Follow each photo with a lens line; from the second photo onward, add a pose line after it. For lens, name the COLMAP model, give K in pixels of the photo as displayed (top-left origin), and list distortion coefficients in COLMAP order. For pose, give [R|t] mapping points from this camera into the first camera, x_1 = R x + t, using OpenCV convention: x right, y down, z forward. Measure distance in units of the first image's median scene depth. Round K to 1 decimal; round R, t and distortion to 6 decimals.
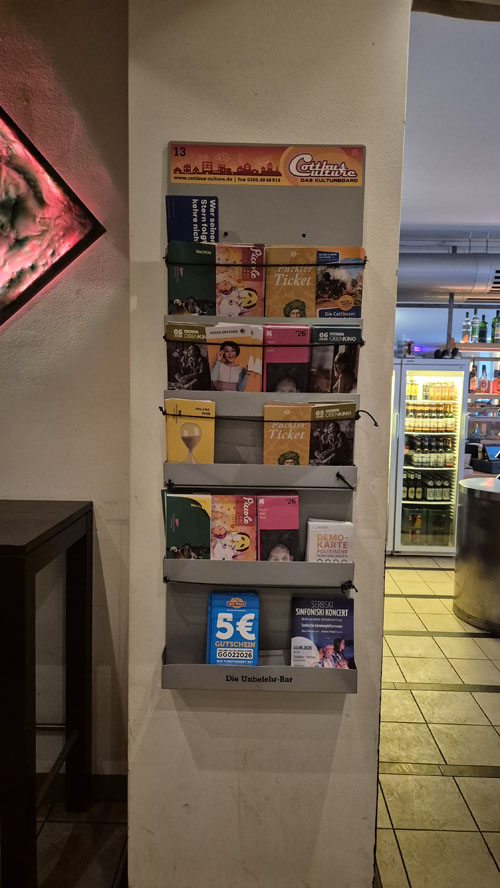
lens RADIAL K [[619.0, 0, 258.9], [0, 619.0, 453.3], [0, 0, 1]] dist [0.045217, -0.049256]
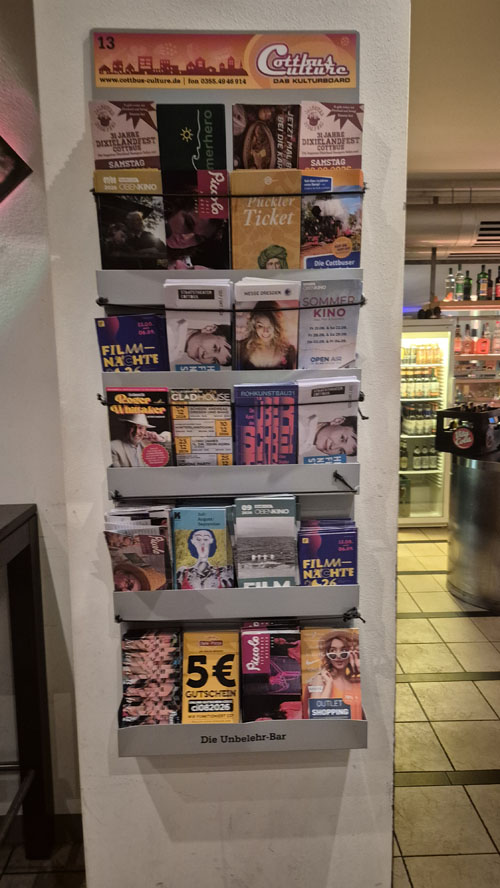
lens RADIAL K [[619.0, 0, 263.1], [0, 619.0, 452.0], [0, 0, 1]] dist [0.045217, -0.049256]
pose [[0.998379, -0.039345, 0.041129, 0.005030], [0.037160, 0.997925, 0.052590, -0.027966], [-0.043113, -0.050976, 0.997769, 0.173395]]
